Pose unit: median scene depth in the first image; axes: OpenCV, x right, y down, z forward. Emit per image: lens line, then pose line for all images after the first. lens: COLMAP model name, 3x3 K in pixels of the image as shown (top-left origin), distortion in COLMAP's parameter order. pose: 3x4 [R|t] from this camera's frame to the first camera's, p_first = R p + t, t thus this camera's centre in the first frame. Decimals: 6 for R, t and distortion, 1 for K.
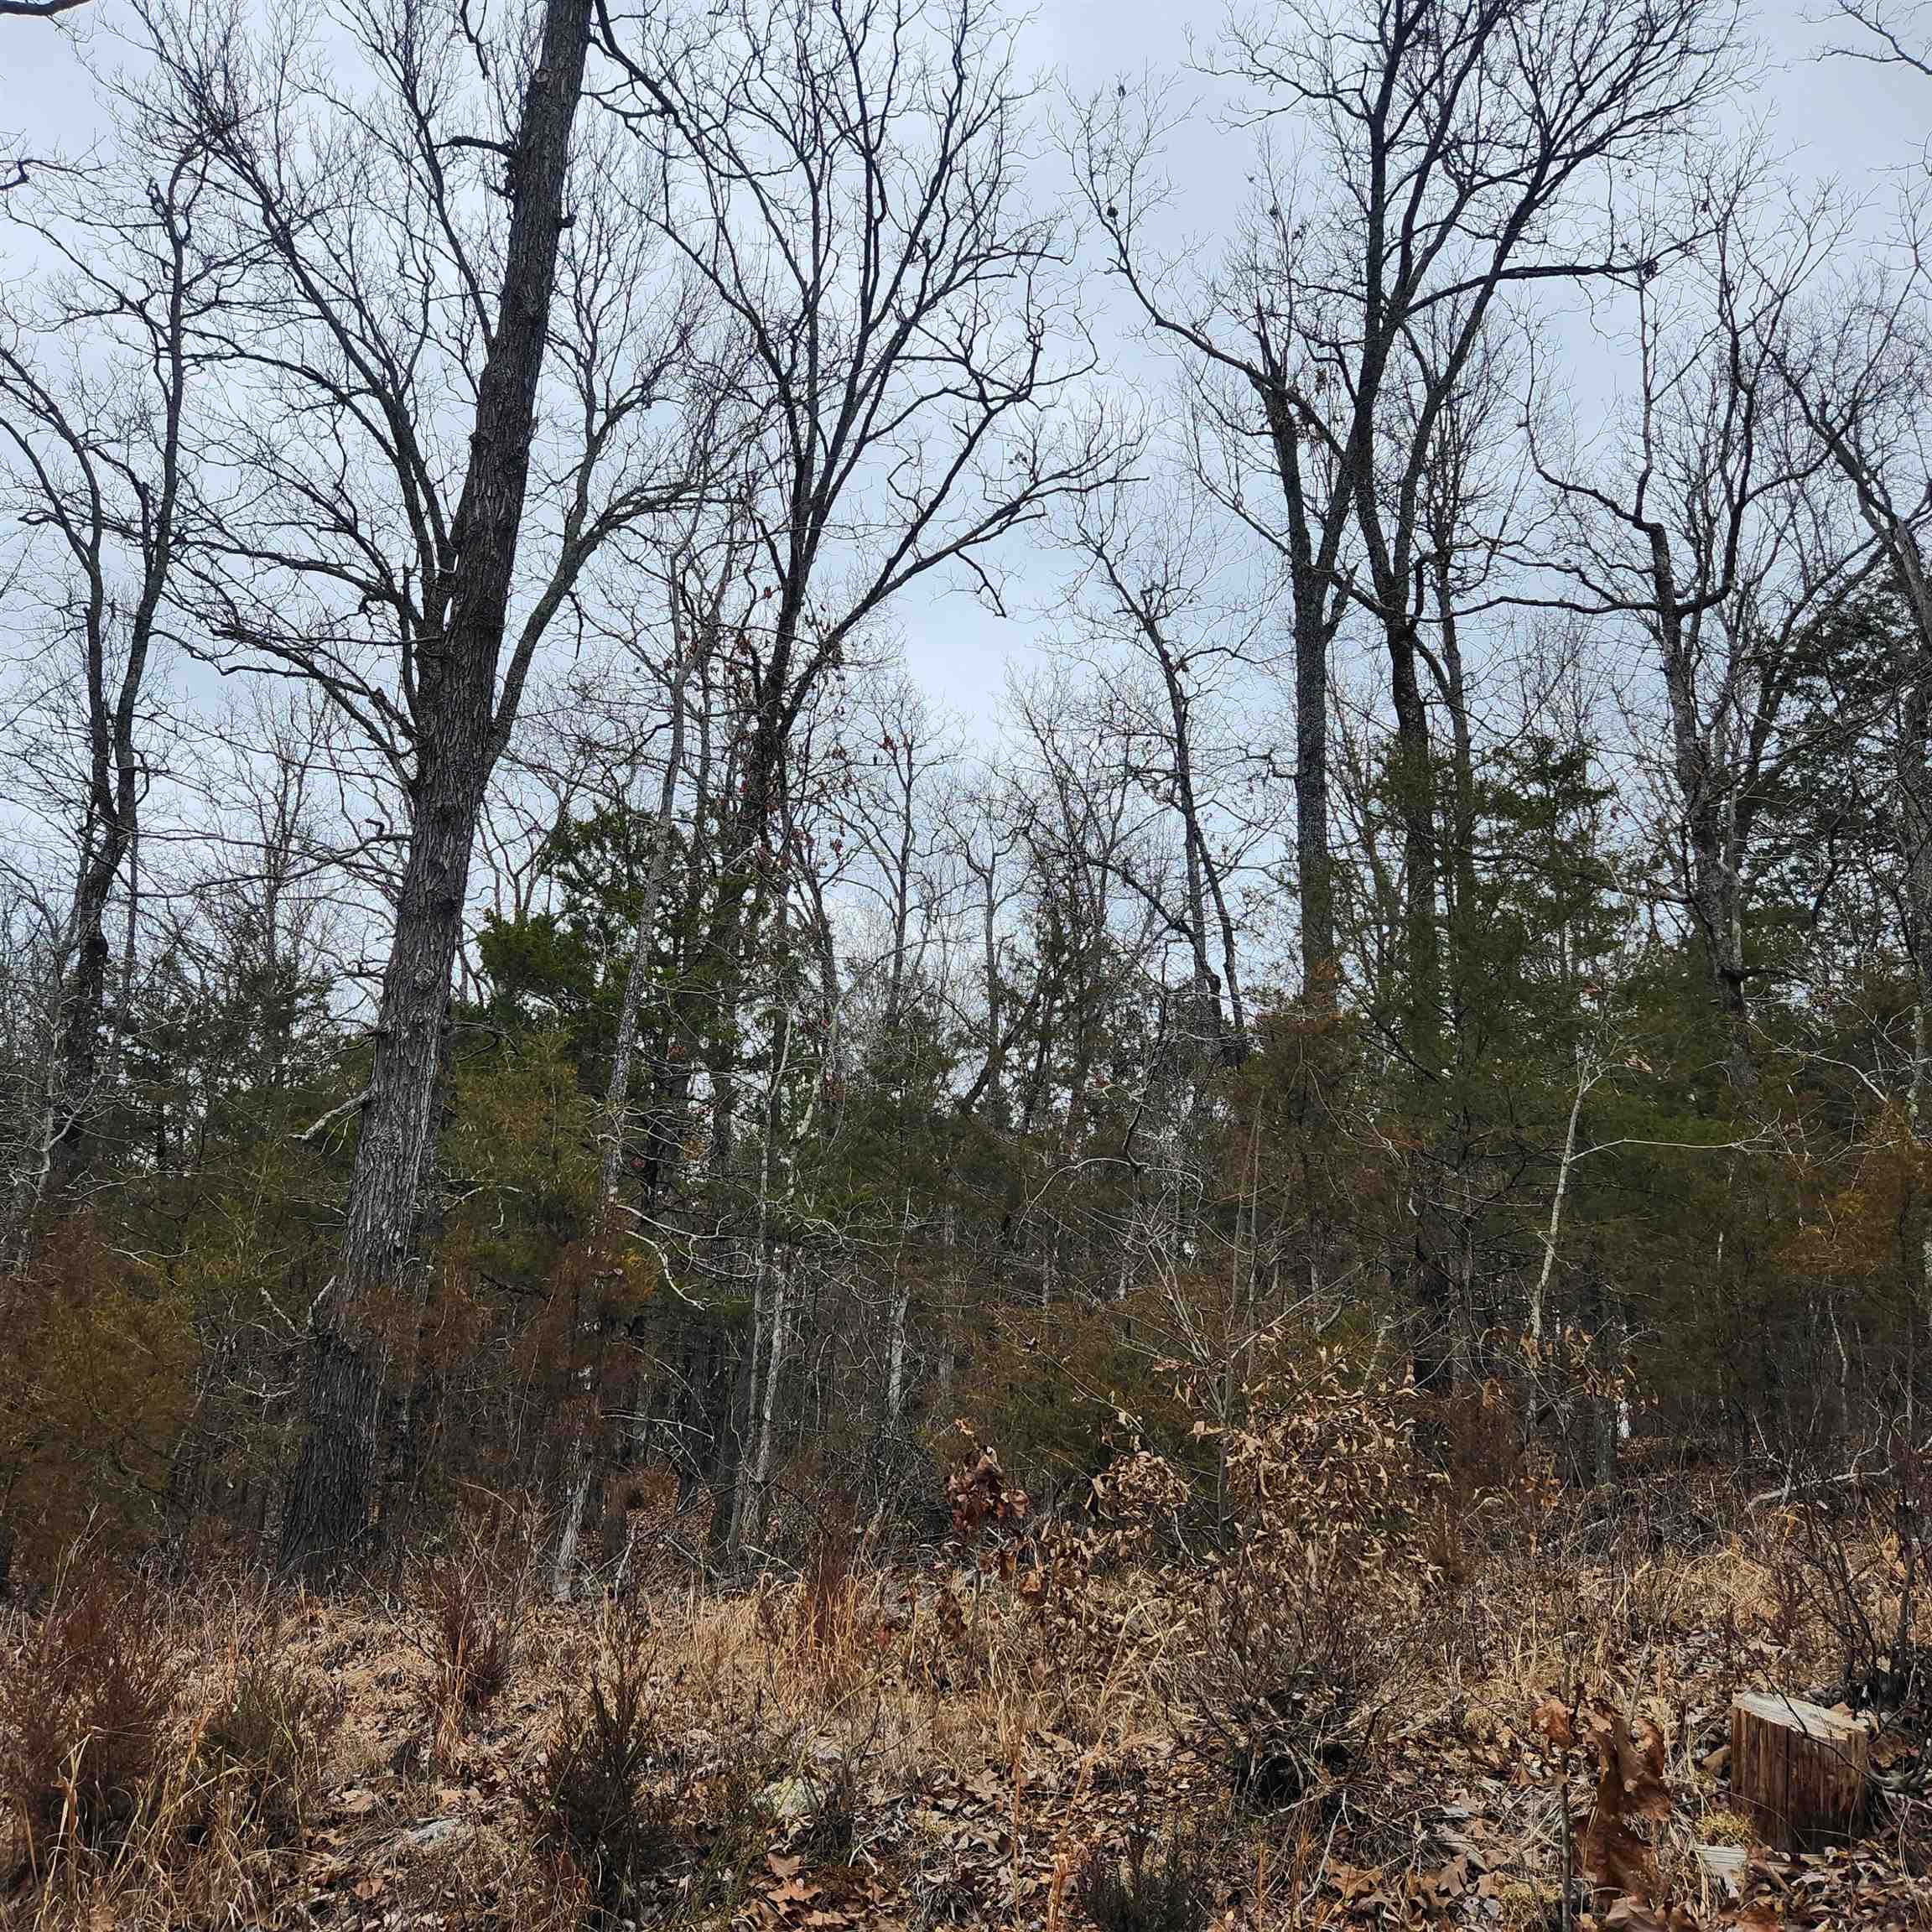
lens RADIAL K [[1699.3, 0, 948.0], [0, 1699.3, 960.9], [0, 0, 1]] dist [0.089274, -0.081661]
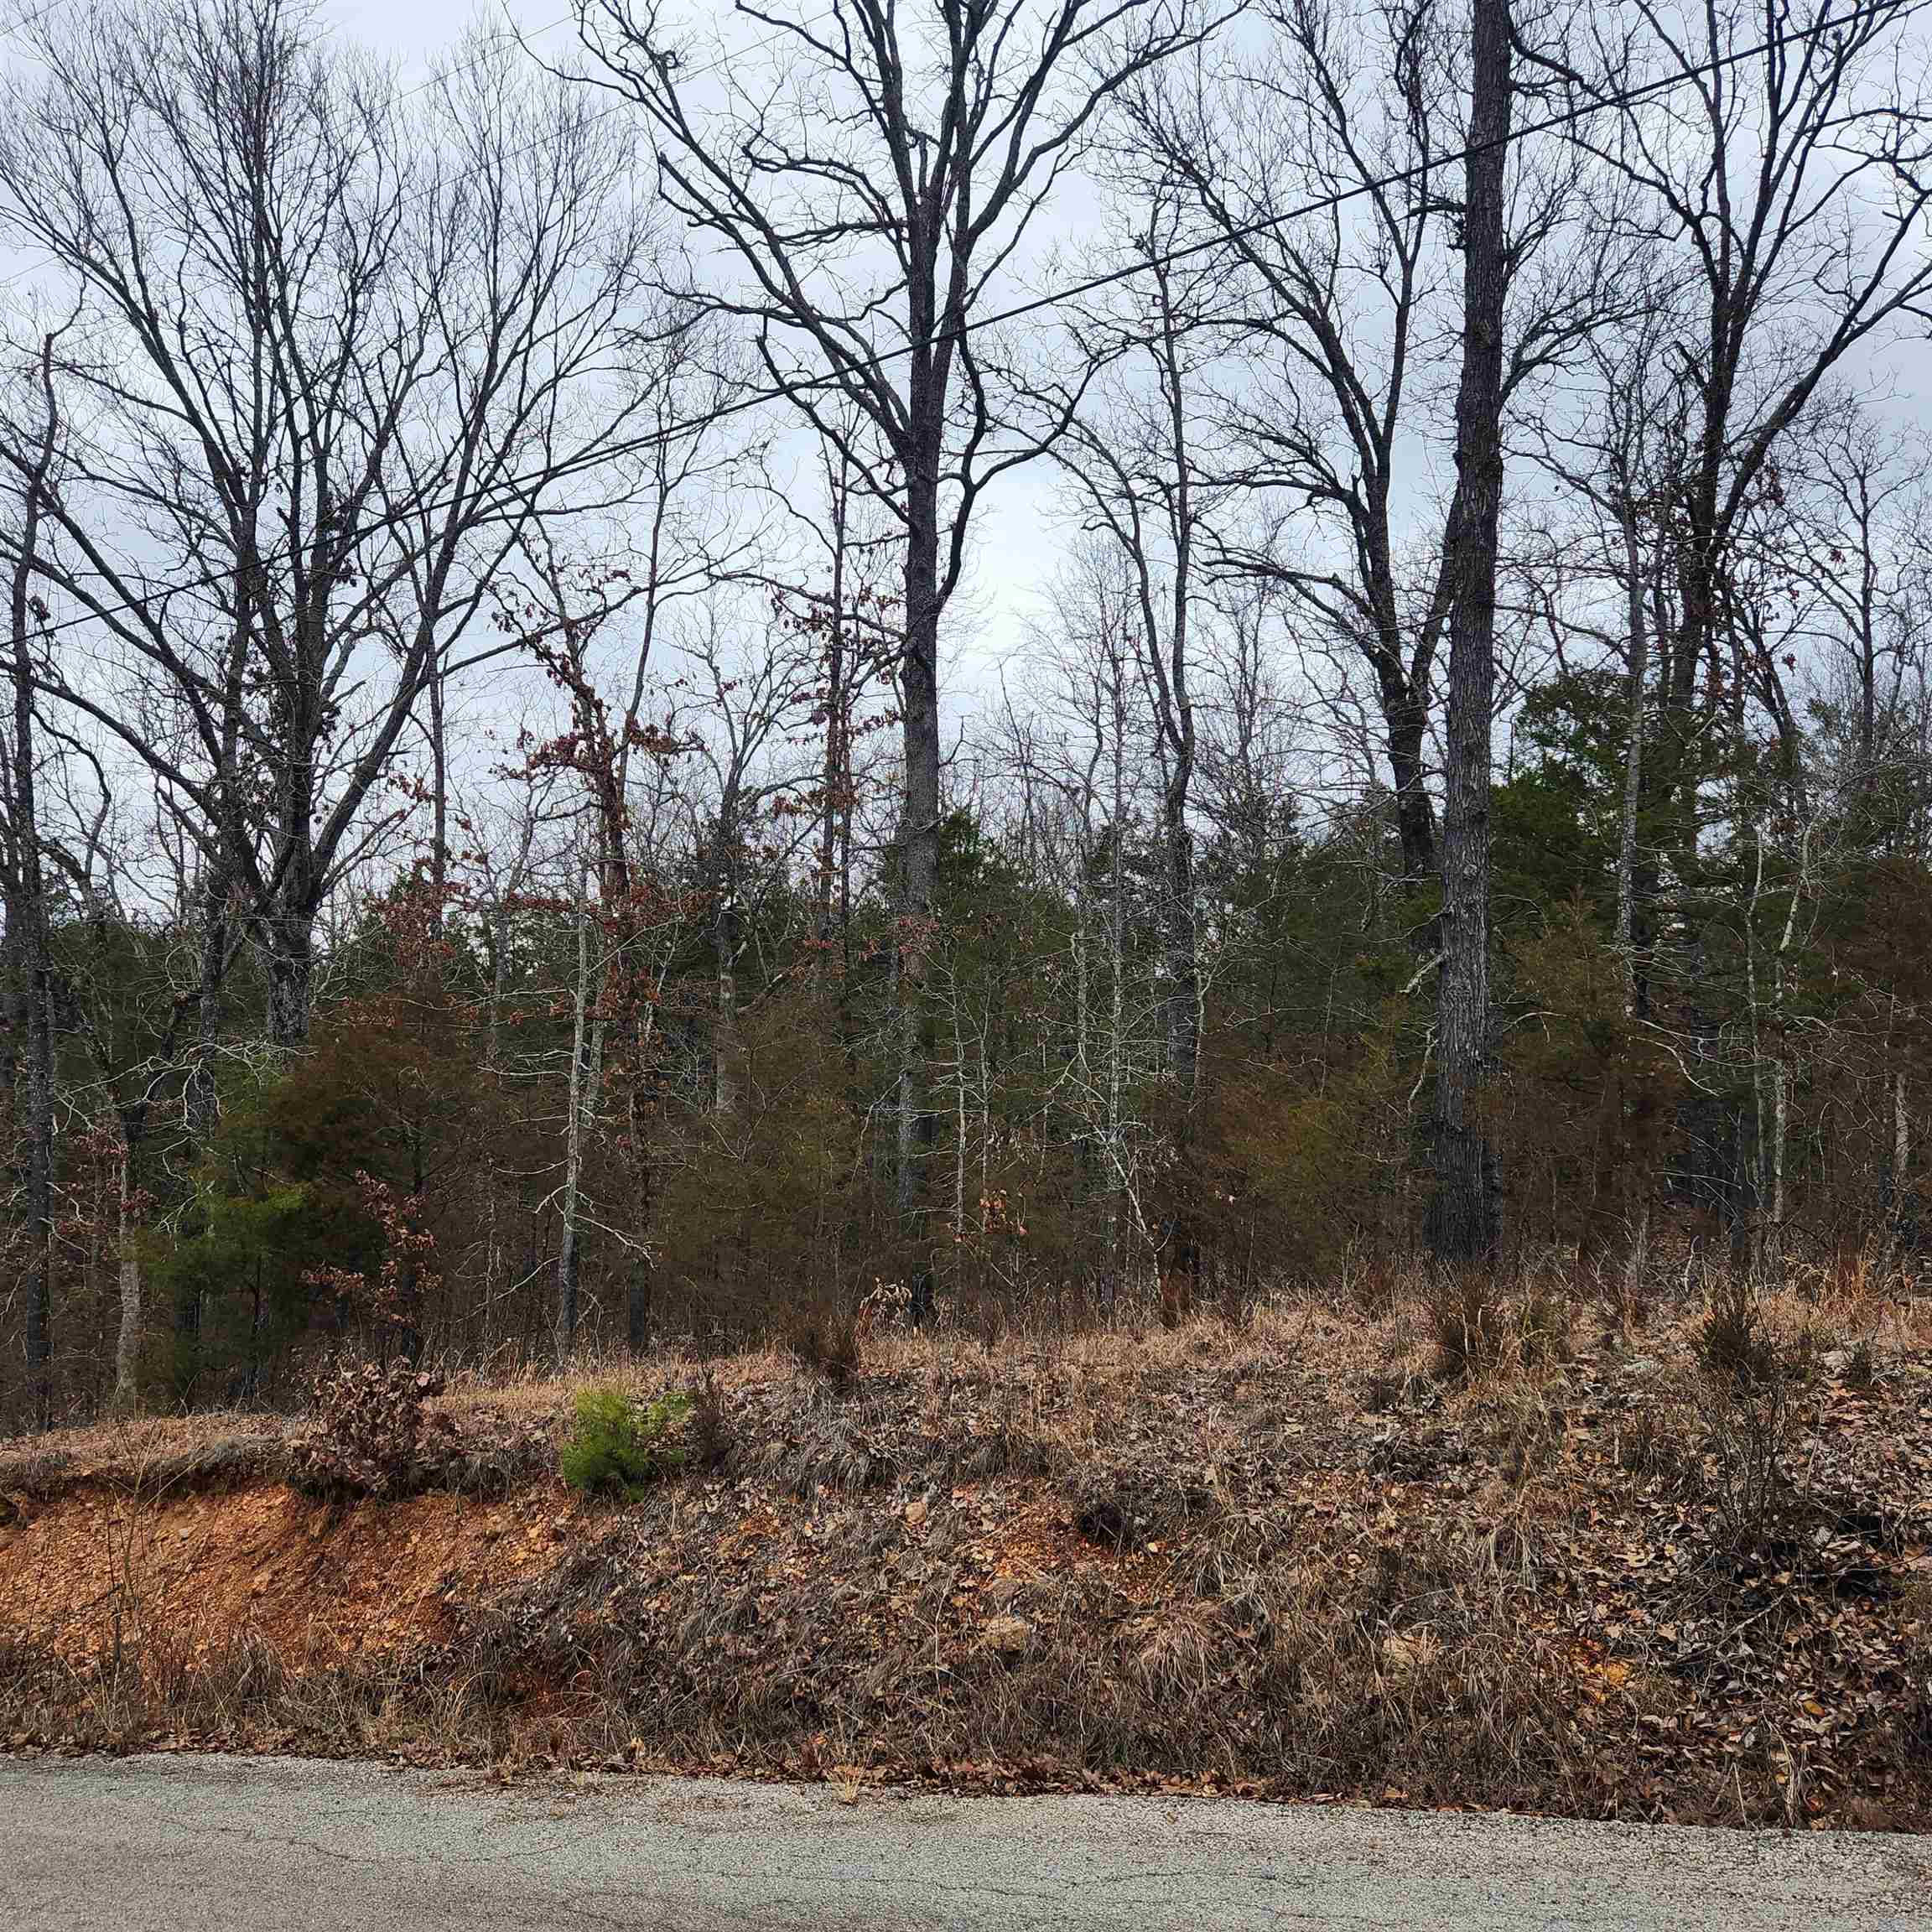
lens RADIAL K [[1699.3, 0, 936.3], [0, 1699.3, 975.6], [0, 0, 1]] dist [0.089274, -0.081661]
pose [[0.855976, -0.079521, -0.510864, 0.016554], [0.151290, 0.983375, 0.100420, -0.064199], [0.494386, -0.163246, 0.853776, -0.241869]]
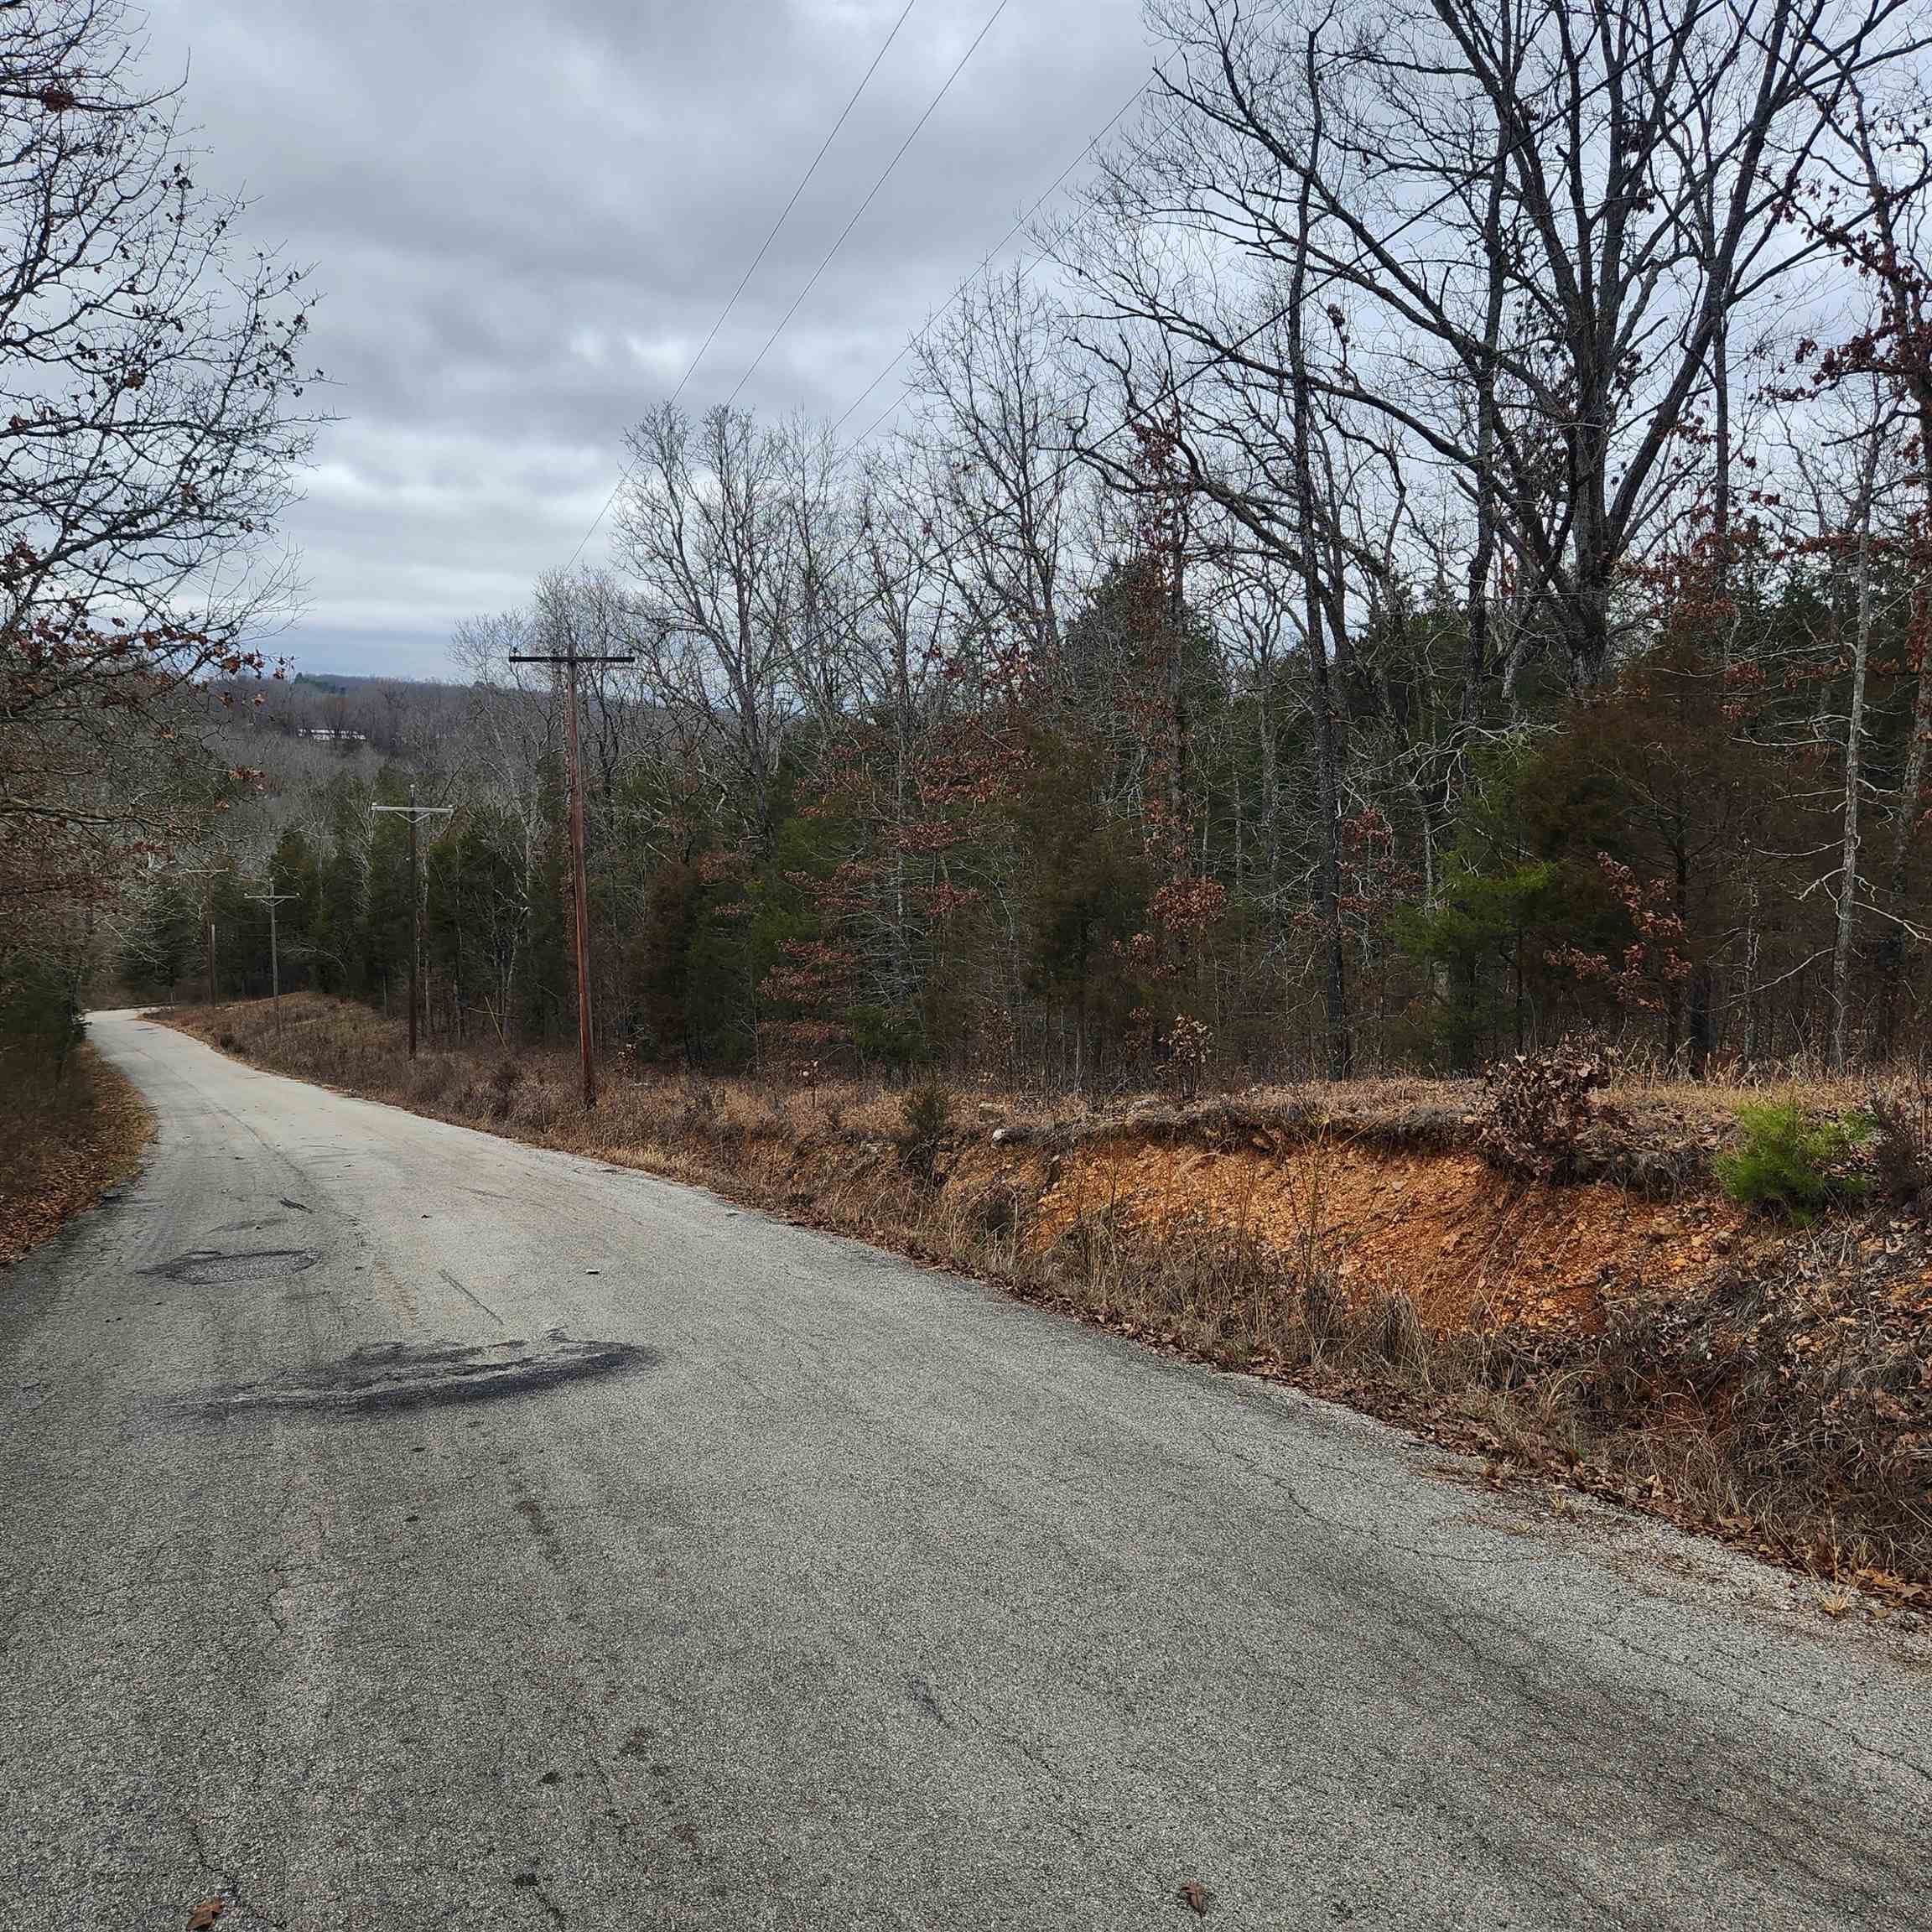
lens RADIAL K [[1699.3, 0, 968.0], [0, 1699.3, 956.9], [0, 0, 1]] dist [0.089274, -0.081661]
pose [[0.279589, 0.038732, -0.959338, 0.042703], [0.257002, 0.959705, 0.113647, -0.049091], [0.925084, -0.278326, 0.258369, -0.174523]]
